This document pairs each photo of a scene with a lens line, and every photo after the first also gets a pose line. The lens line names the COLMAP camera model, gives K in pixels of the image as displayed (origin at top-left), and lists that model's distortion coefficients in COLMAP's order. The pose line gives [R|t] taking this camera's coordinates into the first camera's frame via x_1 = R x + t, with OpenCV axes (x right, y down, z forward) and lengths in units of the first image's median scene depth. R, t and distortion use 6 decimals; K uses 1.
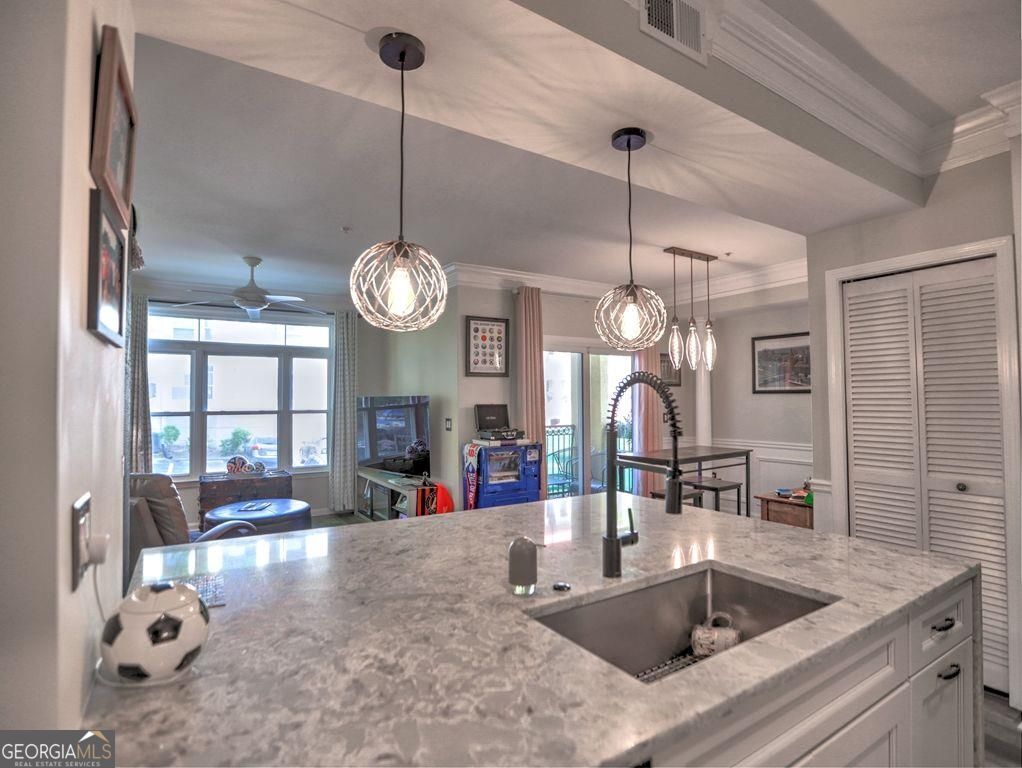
lens RADIAL K [[528.0, 0, 518.0], [0, 528.0, 385.3], [0, 0, 1]] dist [-0.050189, 0.019906]
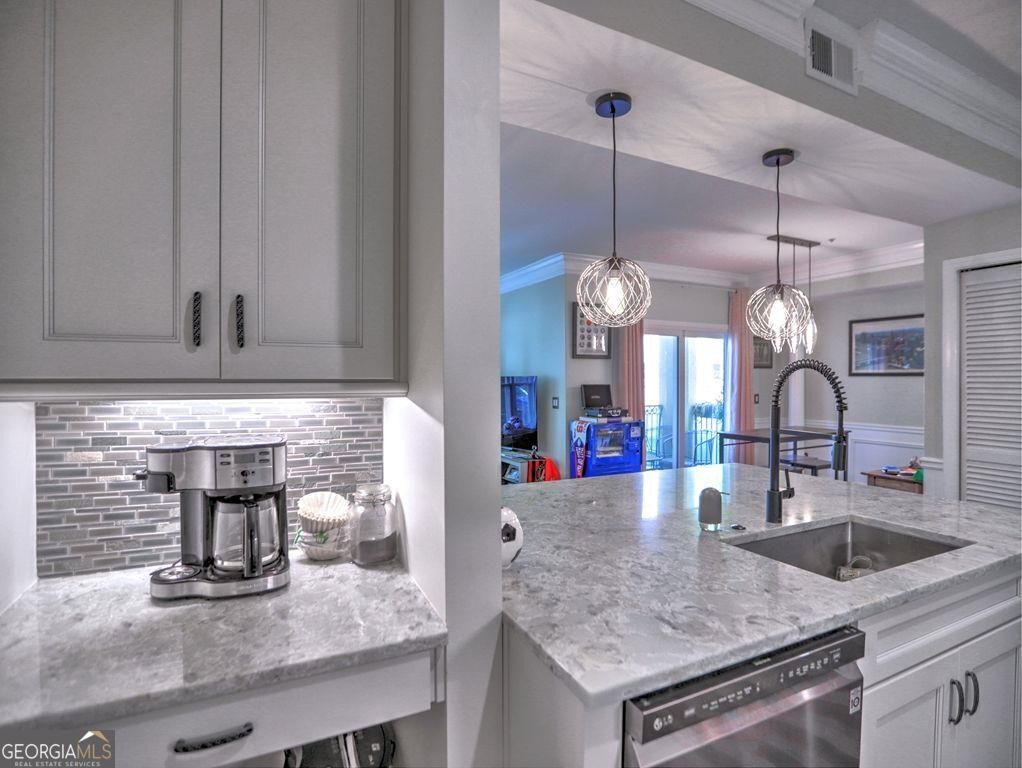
lens RADIAL K [[528.0, 0, 518.8], [0, 528.0, 385.4], [0, 0, 1]] dist [-0.050189, 0.019906]
pose [[0.993207, 0.007587, -0.116111, -0.089905], [-0.003197, 0.999275, 0.037950, -0.002564], [0.116315, -0.037321, 0.992511, -0.093397]]
